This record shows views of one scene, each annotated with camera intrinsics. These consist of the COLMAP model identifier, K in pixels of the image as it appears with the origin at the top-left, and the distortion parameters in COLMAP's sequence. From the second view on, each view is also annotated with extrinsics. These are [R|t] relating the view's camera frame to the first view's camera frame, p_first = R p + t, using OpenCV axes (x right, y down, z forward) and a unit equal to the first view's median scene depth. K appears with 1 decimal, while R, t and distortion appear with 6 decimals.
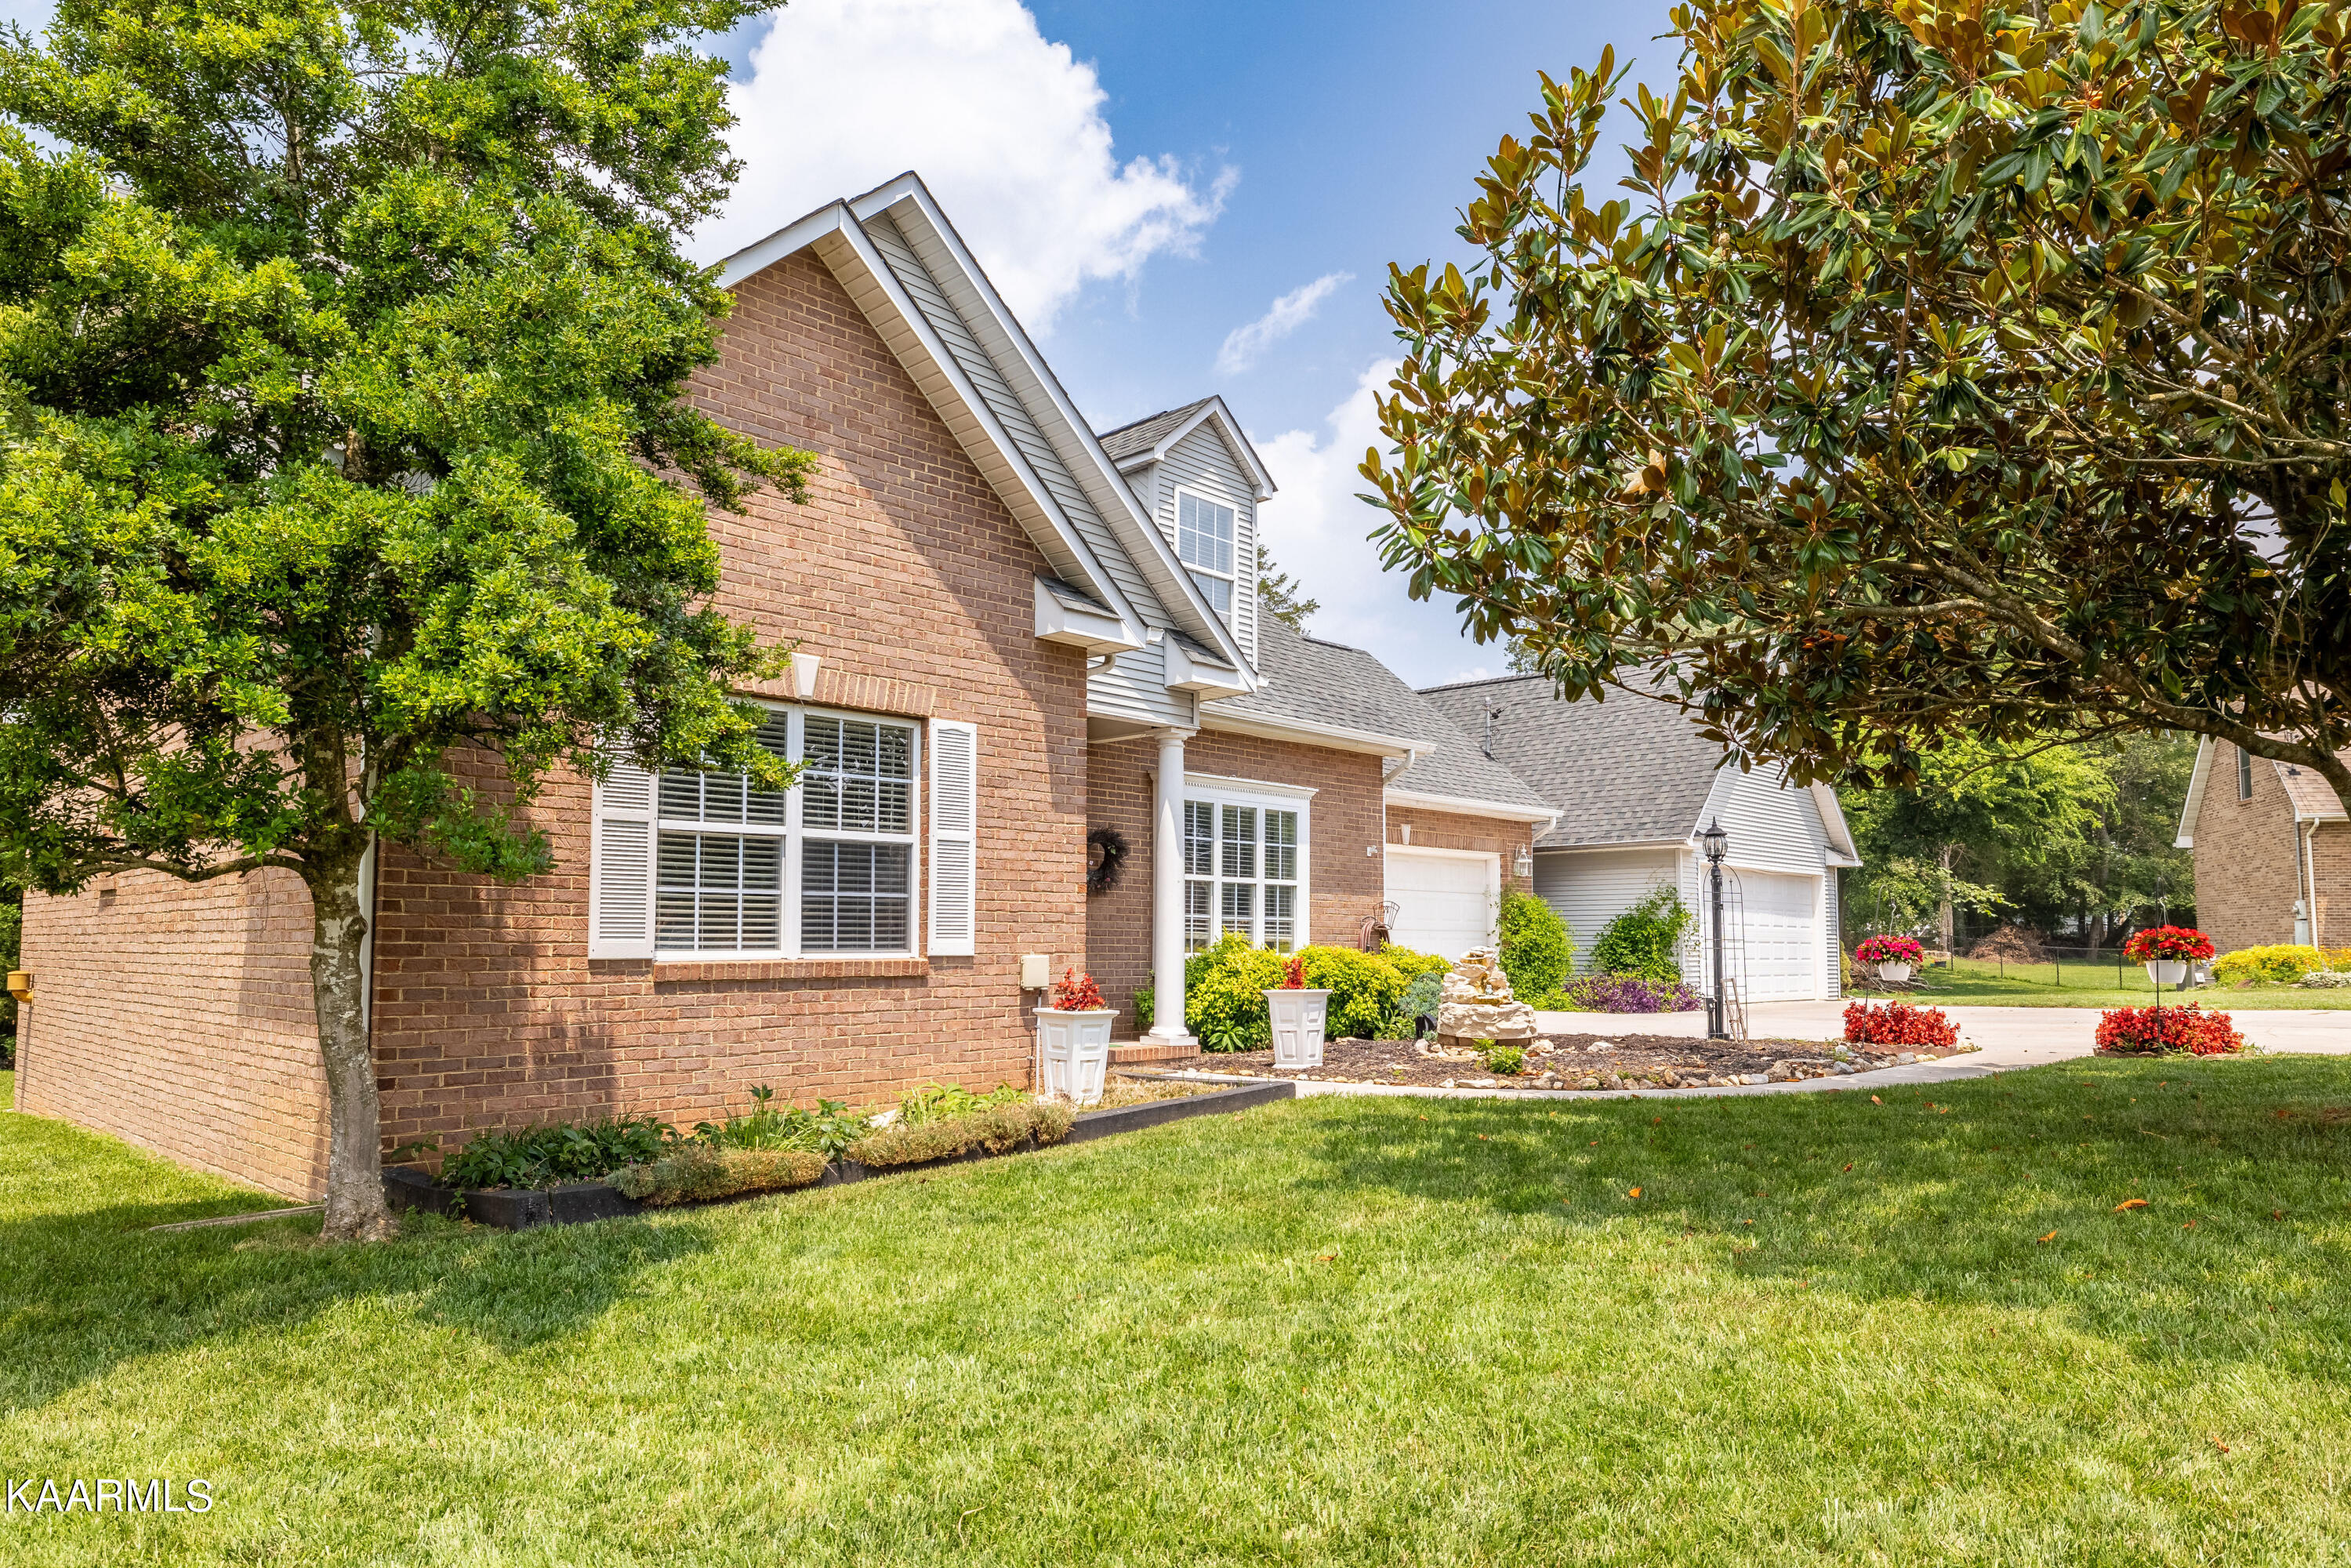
lens RADIAL K [[1424.5, 0, 1189.8], [0, 1424.5, 790.9], [0, 0, 1]] dist [0.006477, -0.000577]
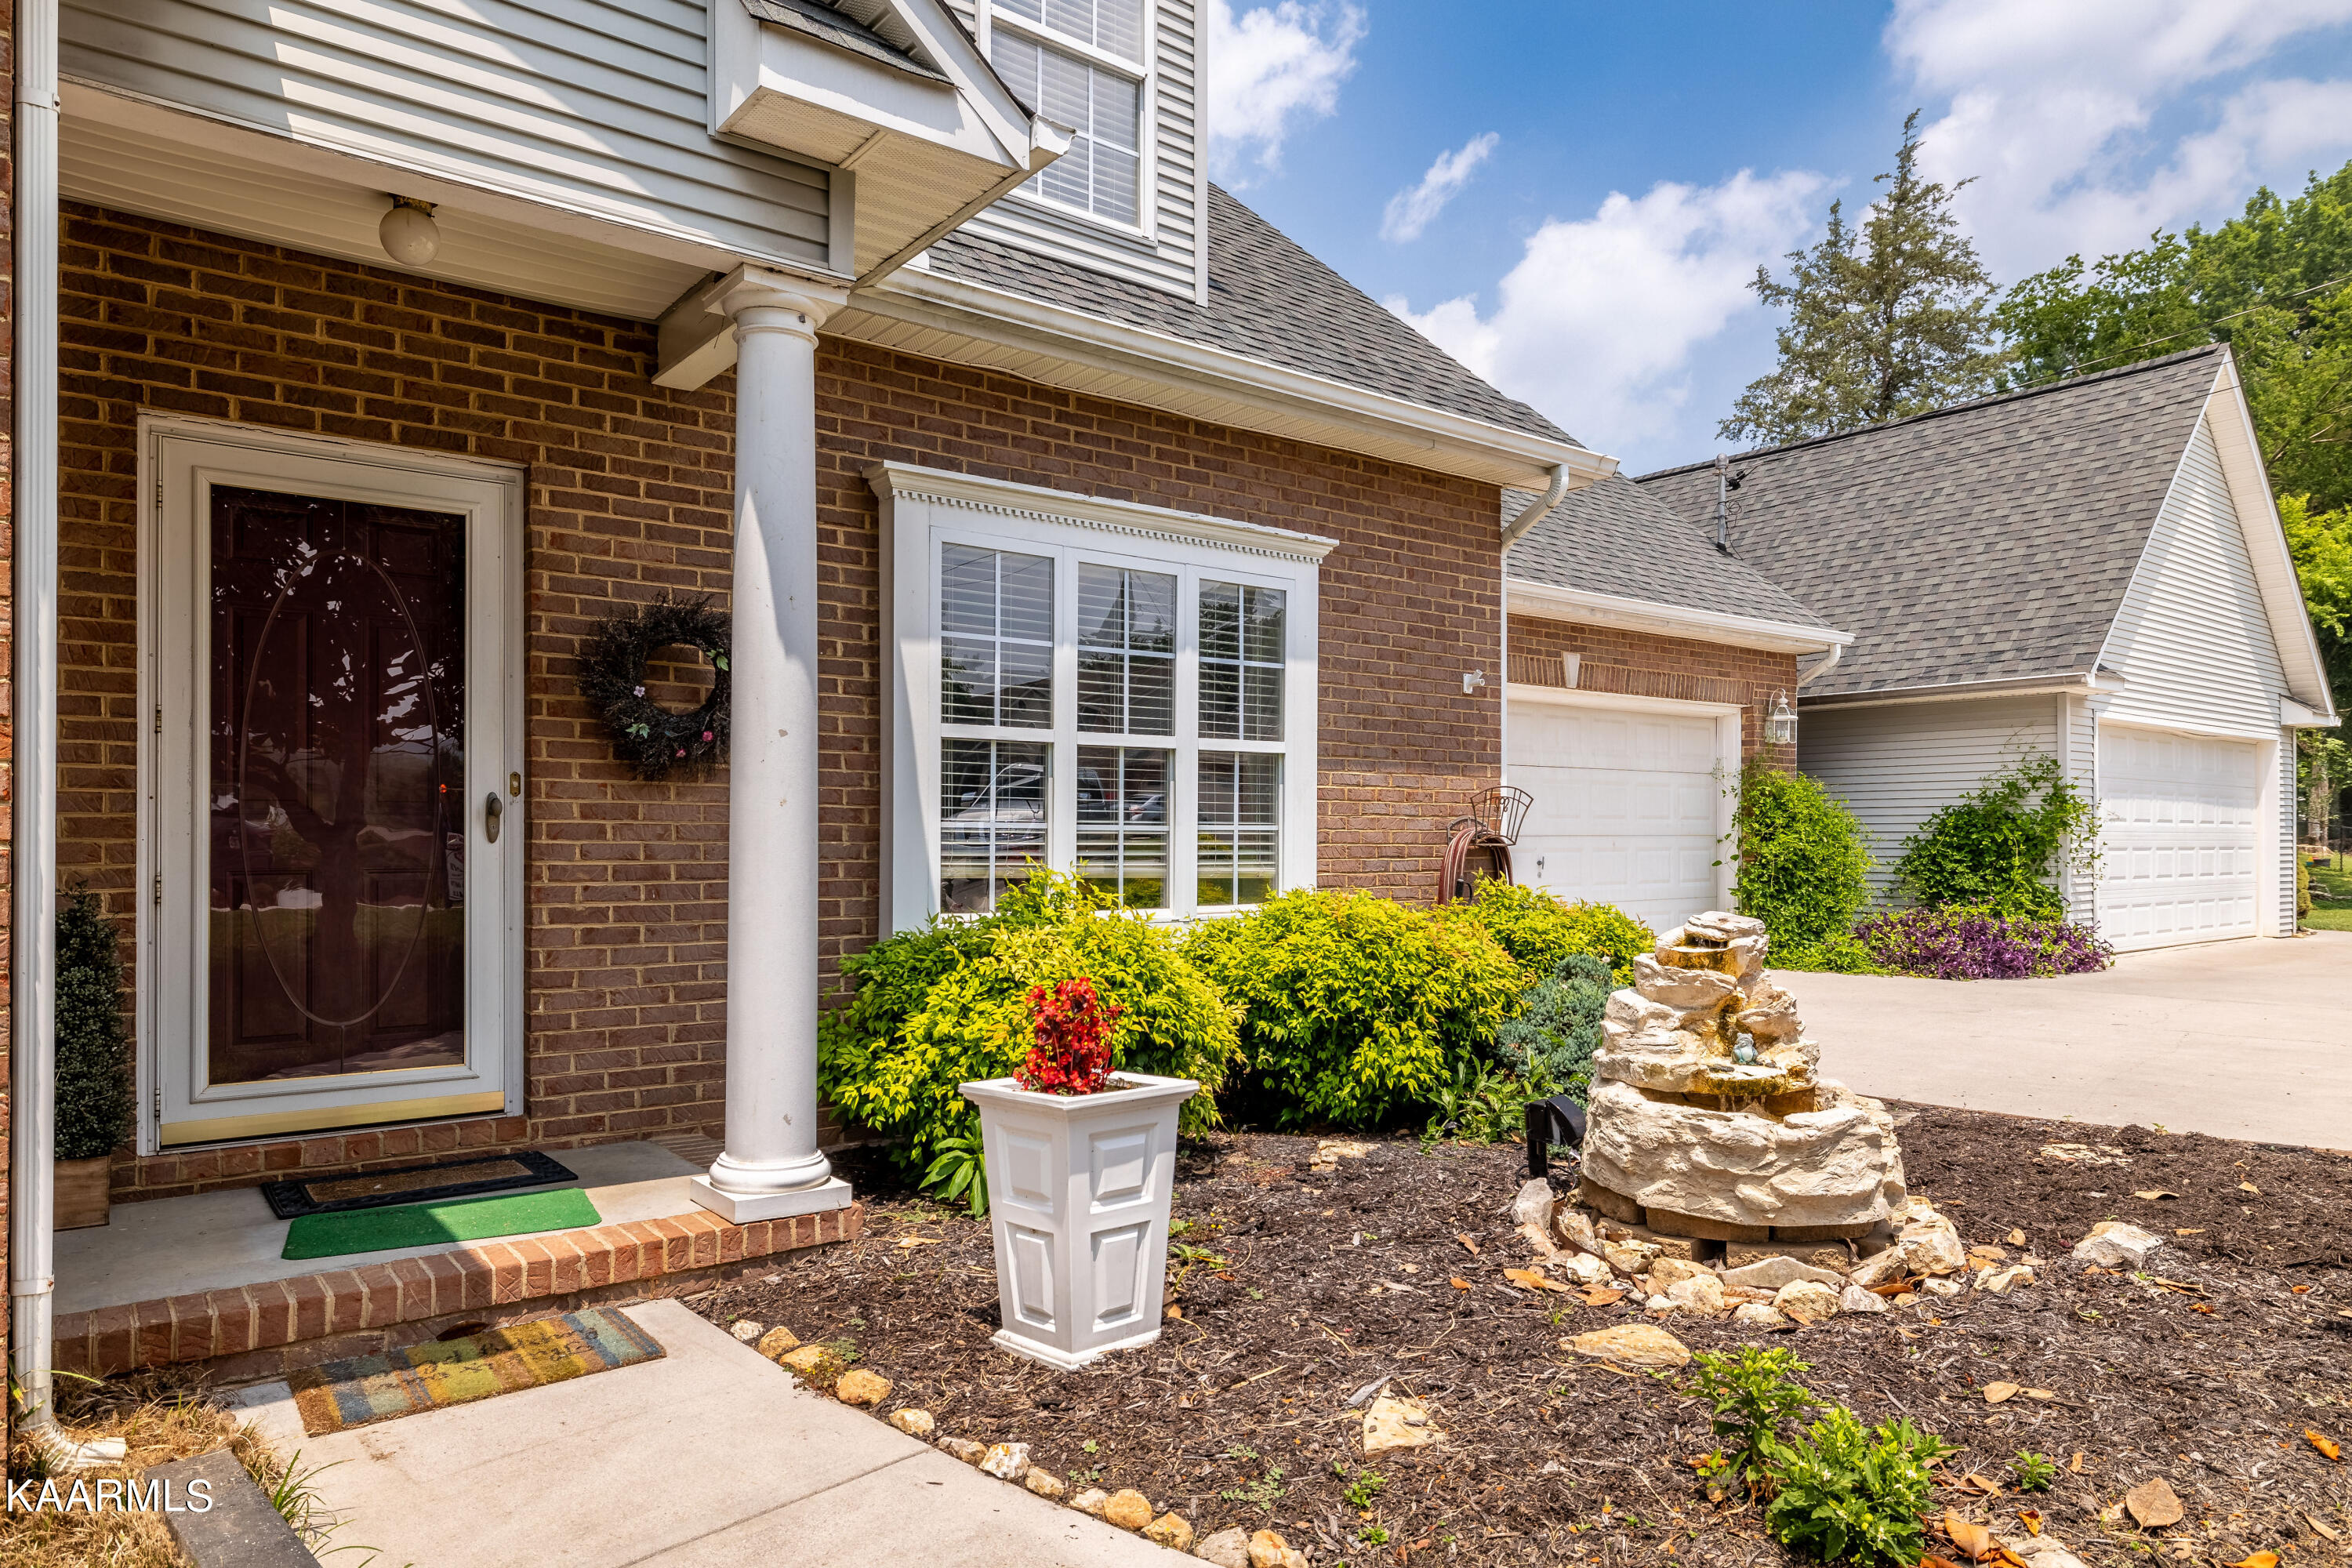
lens RADIAL K [[1425.1, 0, 1161.4], [0, 1425.1, 794.9], [0, 0, 1]] dist [0.006477, -0.000577]
pose [[0.987179, -0.006841, -0.159468, 0.113702], [0.019632, 0.996699, 0.078775, 0.045582], [0.158403, -0.080896, 0.984055, 0.577340]]
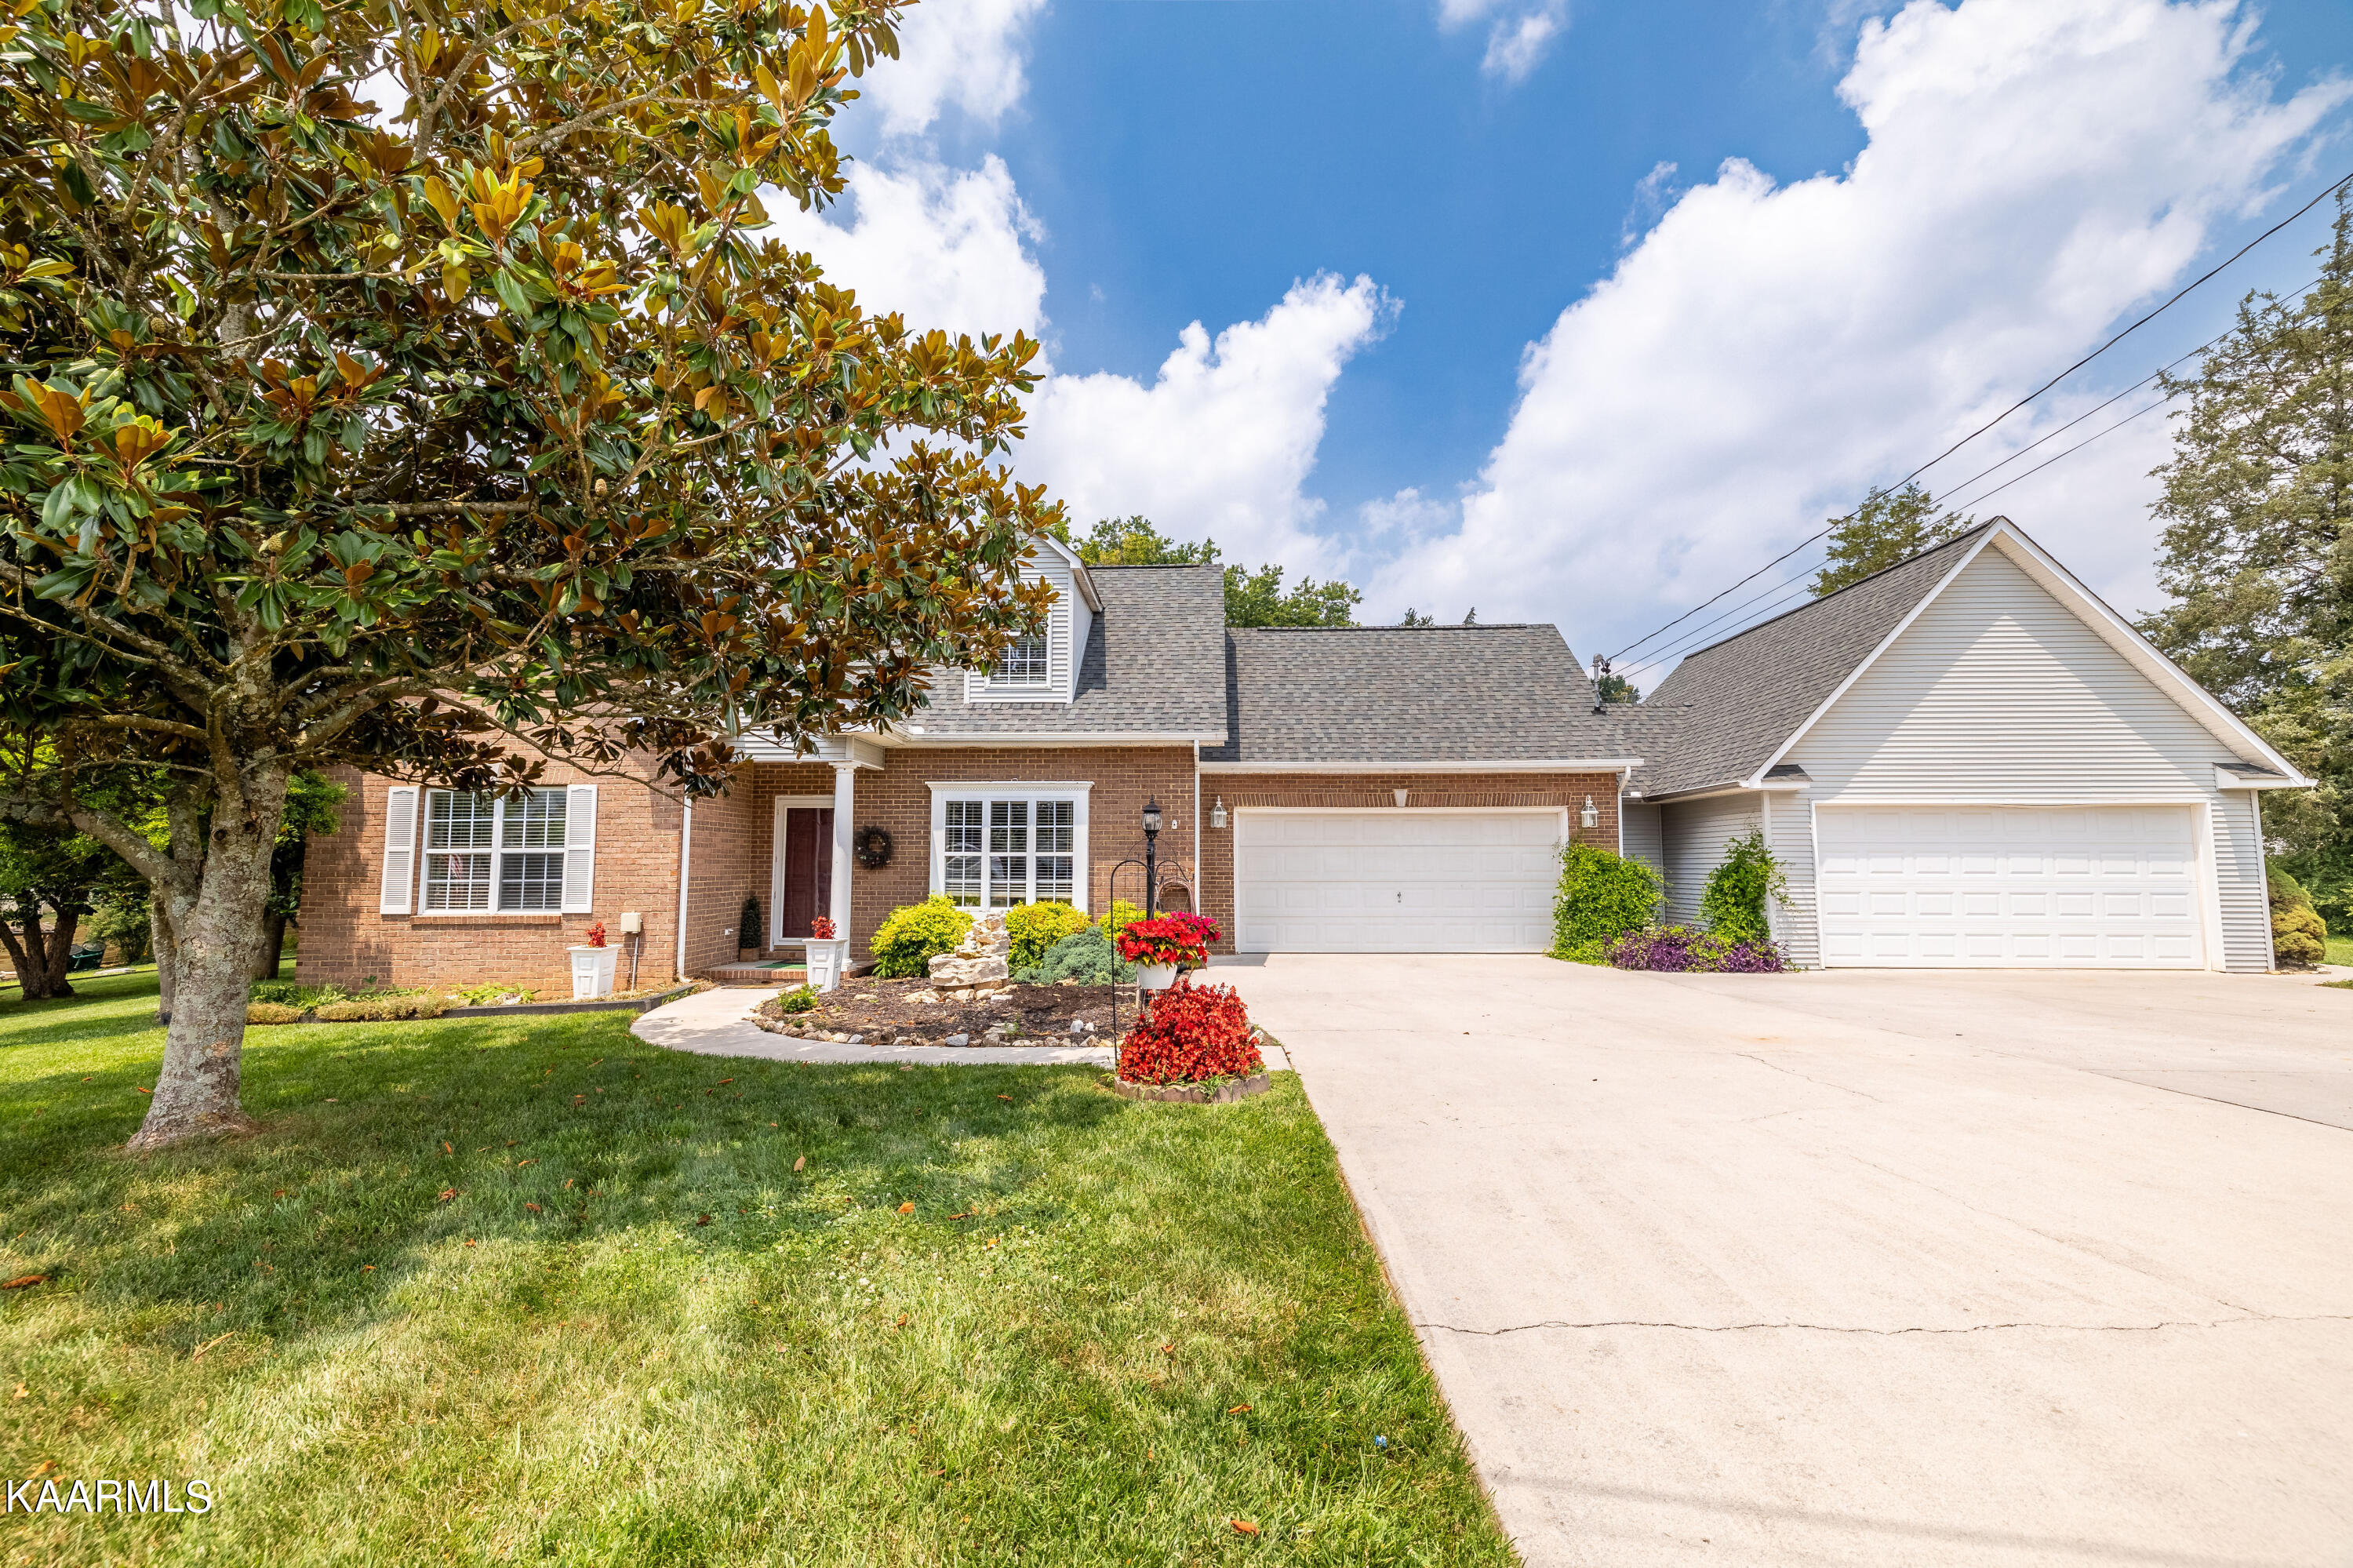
lens RADIAL K [[960.7, 0, 1181.1], [0, 960.7, 778.0], [0, 0, 1]] dist [0.007255, -0.000018]
pose [[0.660560, -0.071772, -0.747335, 0.856422], [0.084456, 0.996205, -0.021022, 0.022837], [0.746008, -0.049231, 0.664115, 0.509176]]
